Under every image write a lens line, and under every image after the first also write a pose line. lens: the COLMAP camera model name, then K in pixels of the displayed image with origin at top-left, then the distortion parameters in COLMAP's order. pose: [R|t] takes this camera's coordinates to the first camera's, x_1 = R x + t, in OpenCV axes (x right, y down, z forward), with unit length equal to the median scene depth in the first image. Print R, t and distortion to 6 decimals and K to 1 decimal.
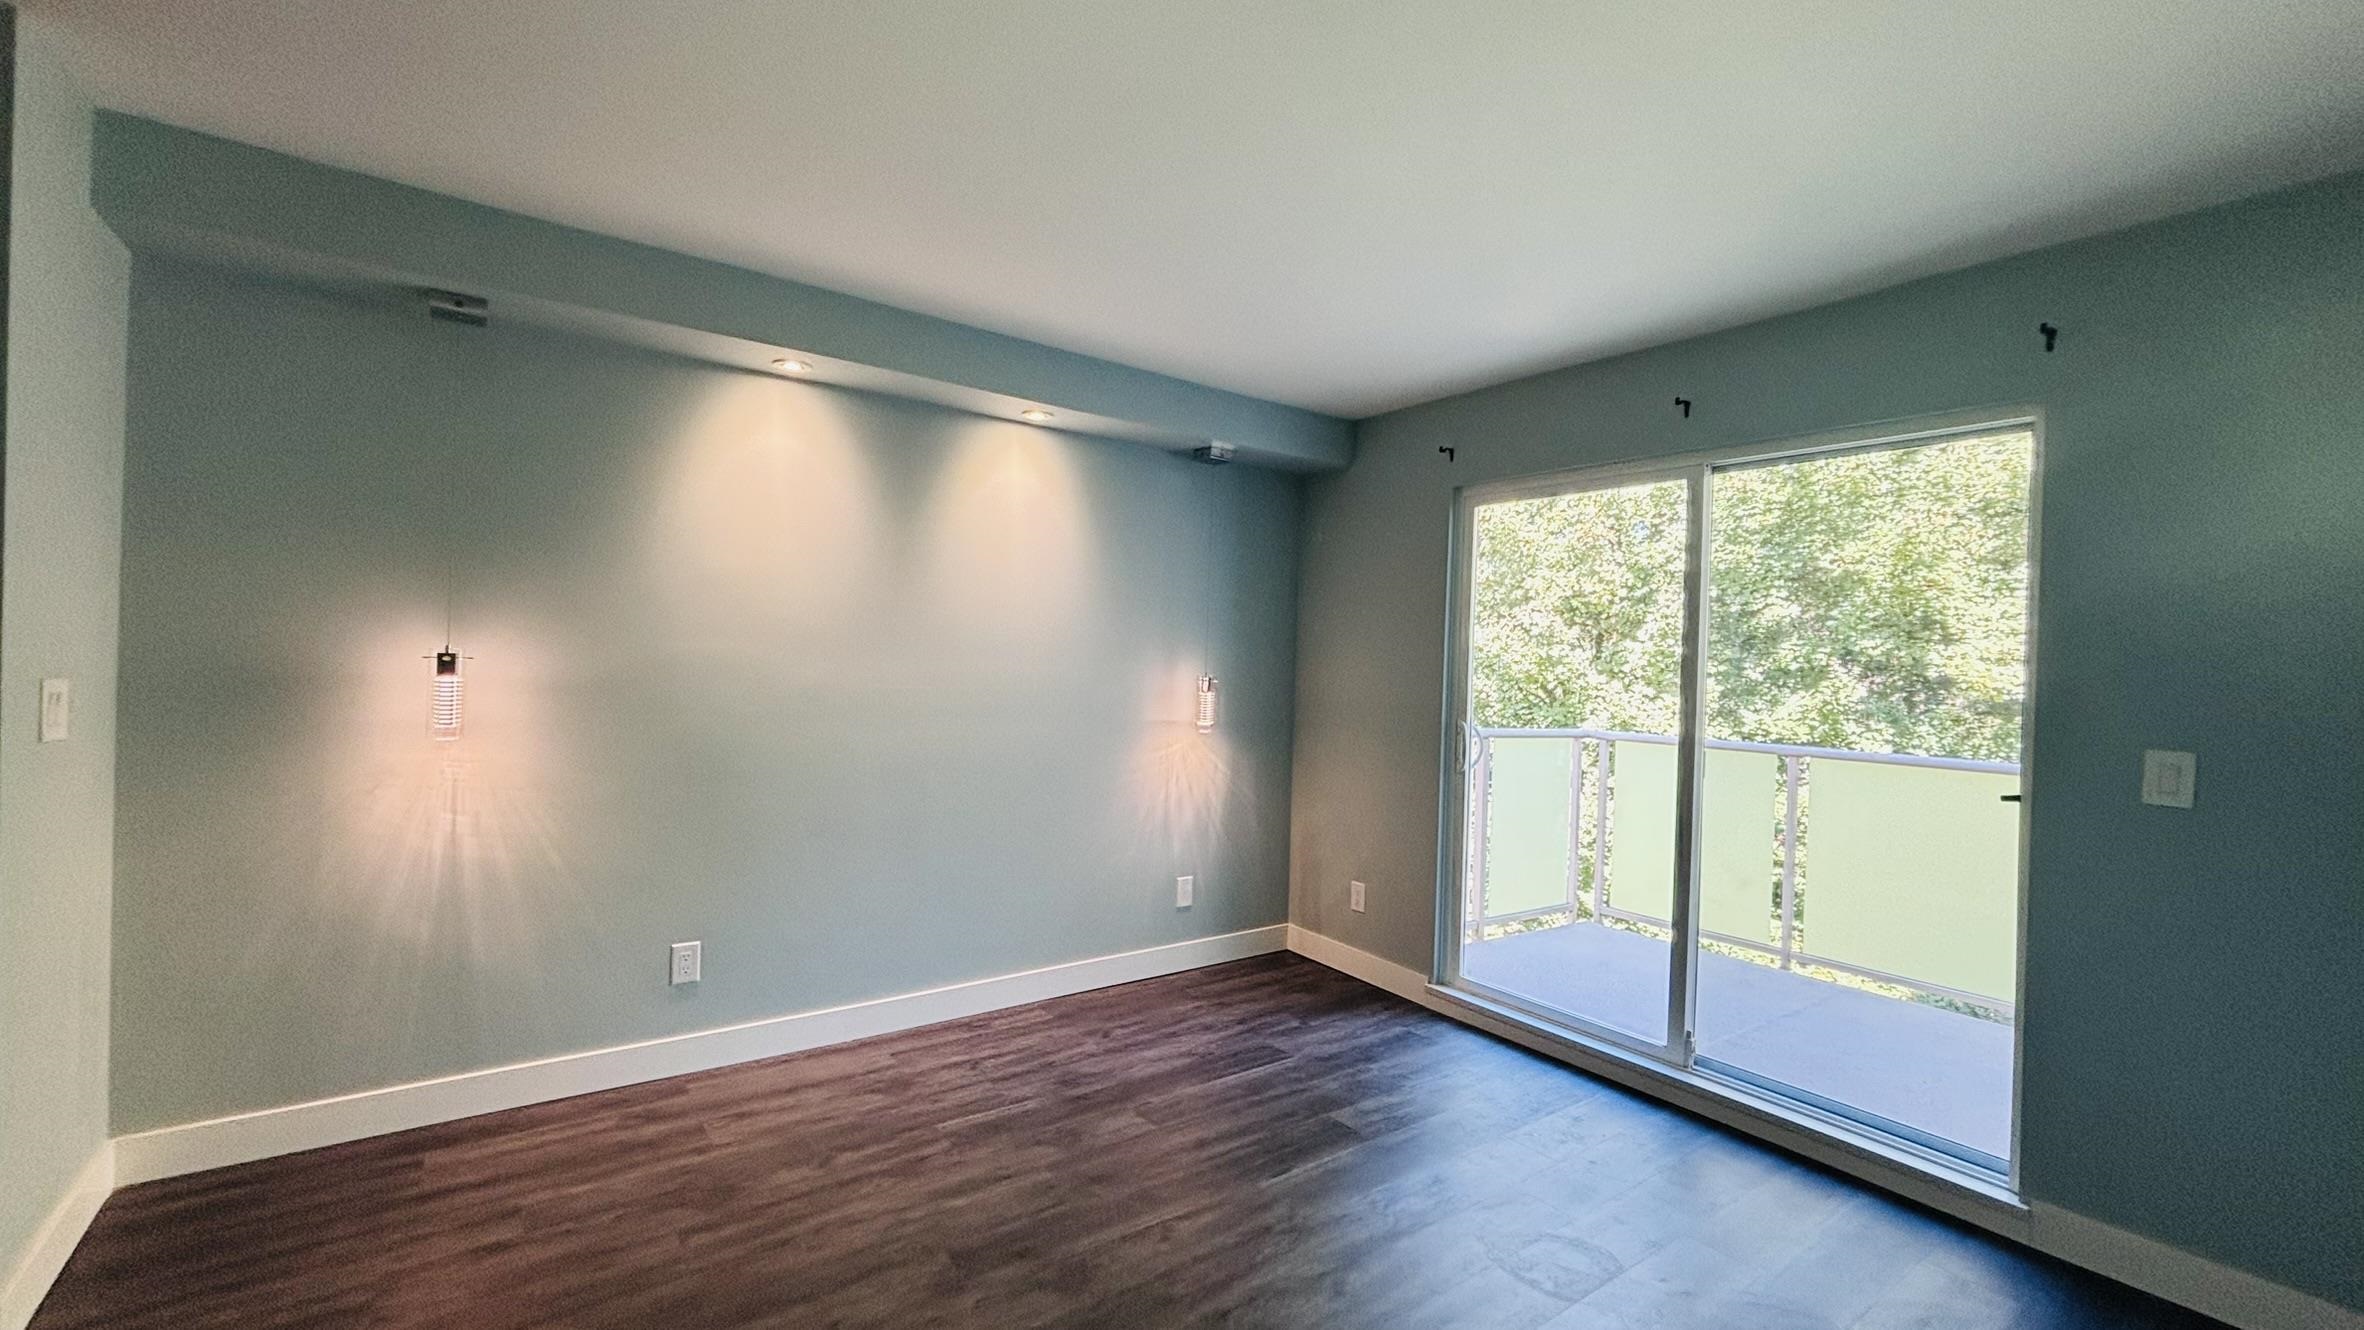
lens RADIAL K [[947.5, 0, 1175.0], [0, 947.5, 663.1], [0, 0, 1]] dist [0.027858, -0.015570]
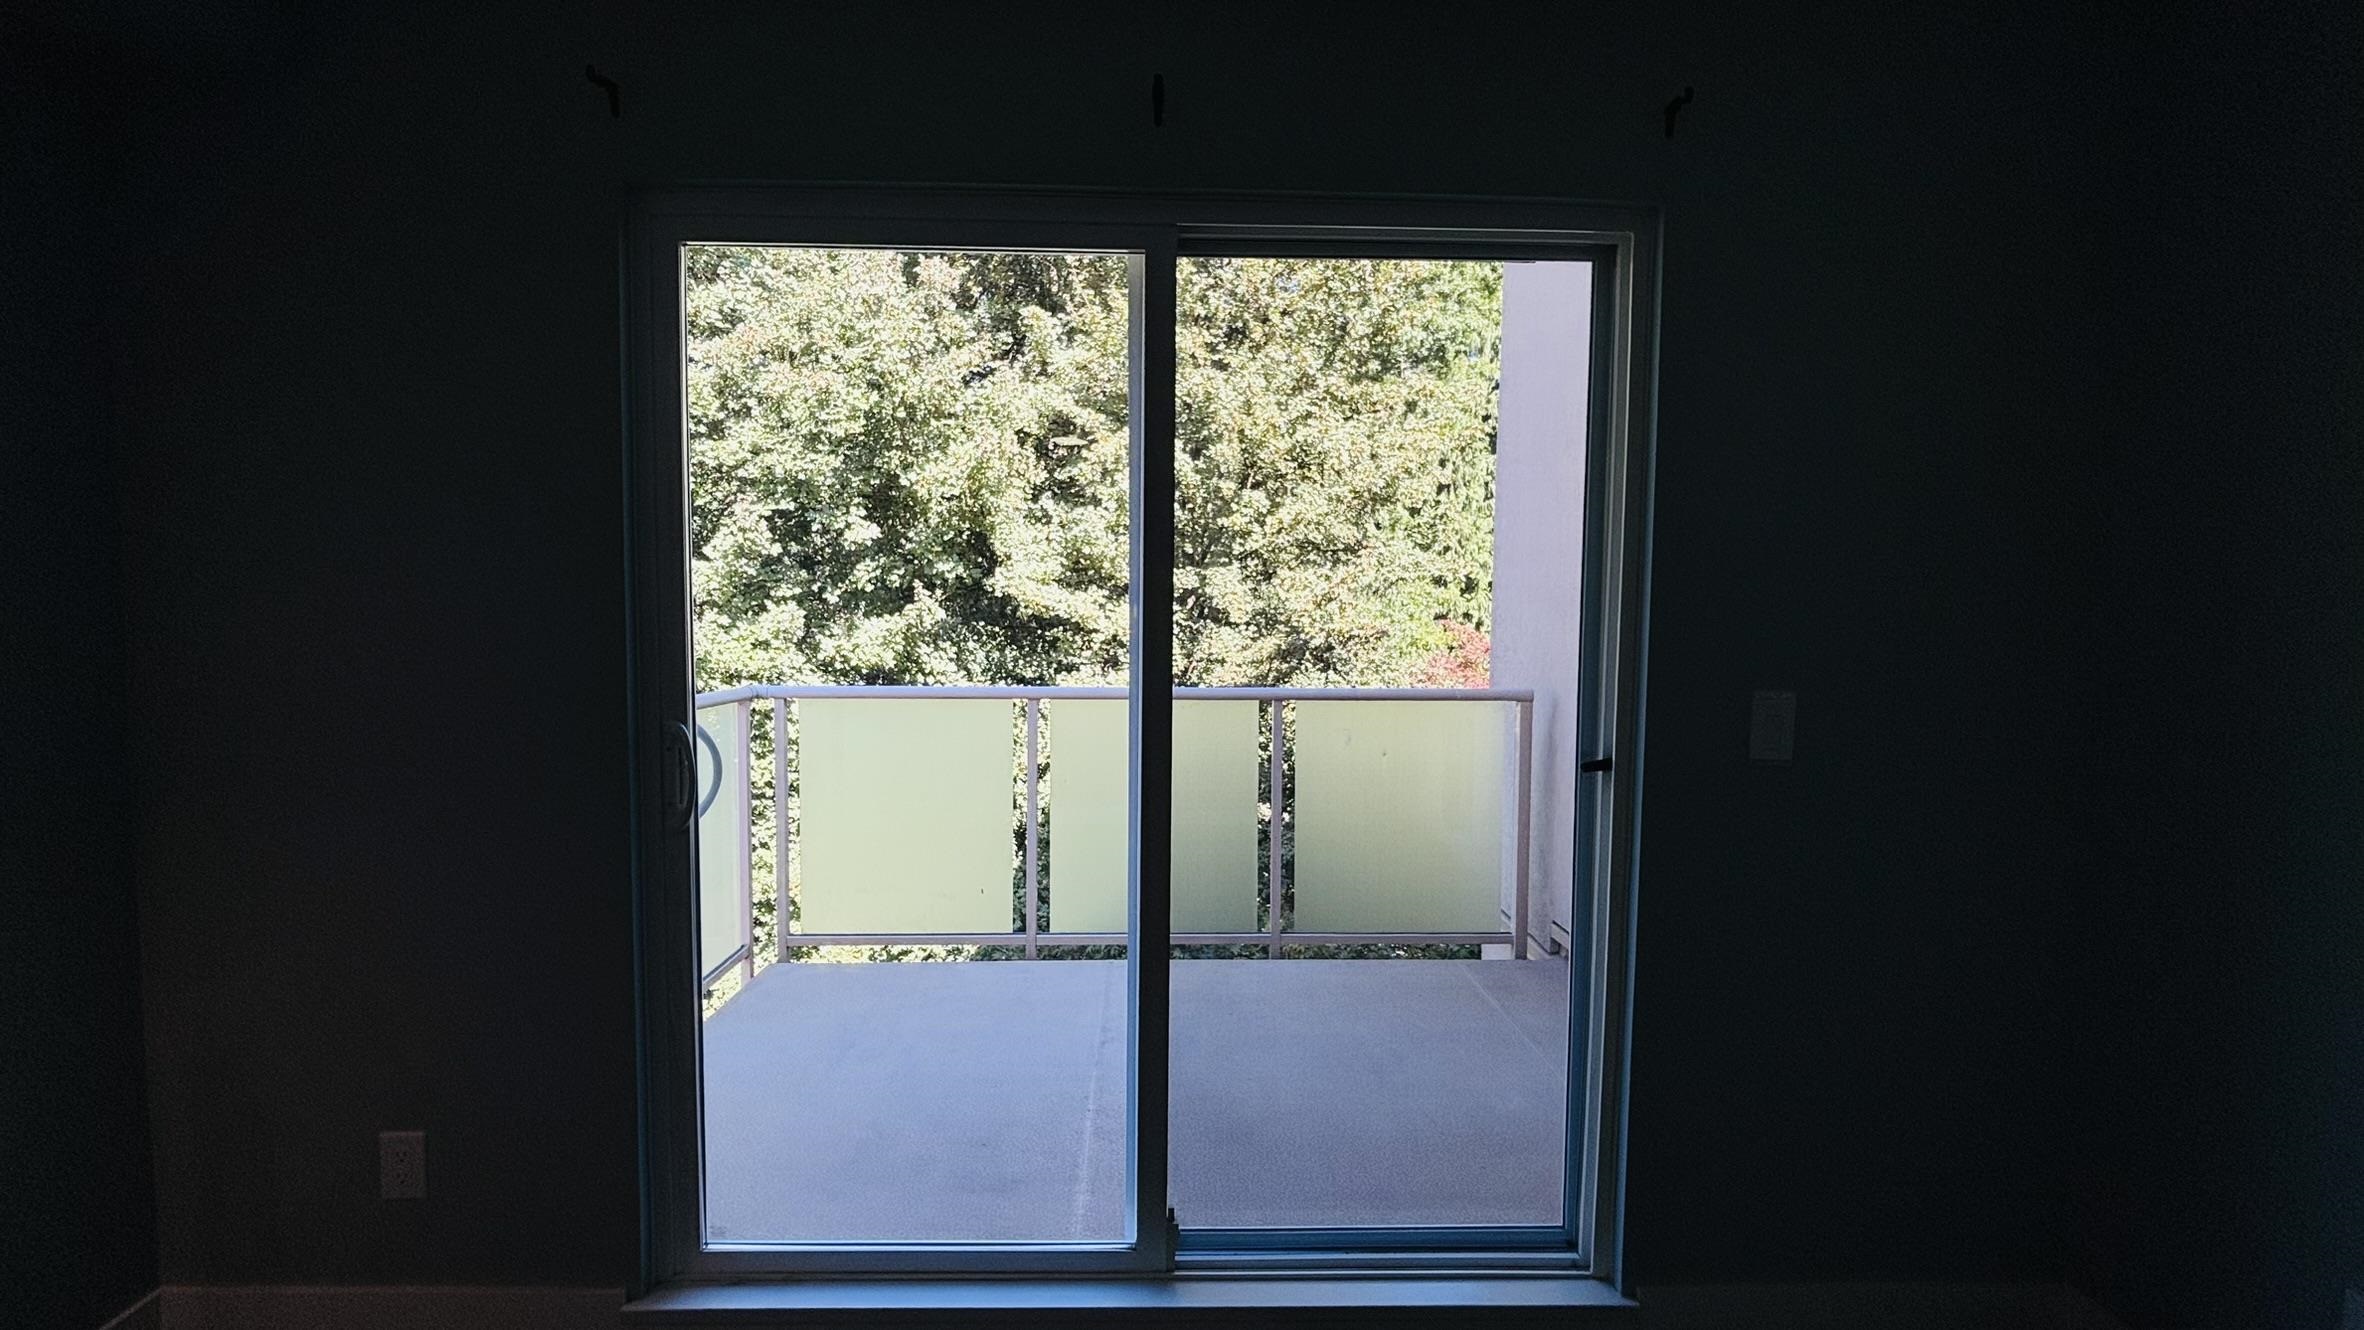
lens RADIAL K [[947.5, 0, 1175.0], [0, 947.5, 663.1], [0, 0, 1]] dist [0.027858, -0.015570]
pose [[0.558031, -0.070956, 0.826781, 0.022926], [0.003911, 0.996551, 0.082886, -0.000146], [-0.829811, -0.043019, 0.556384, 0.220273]]
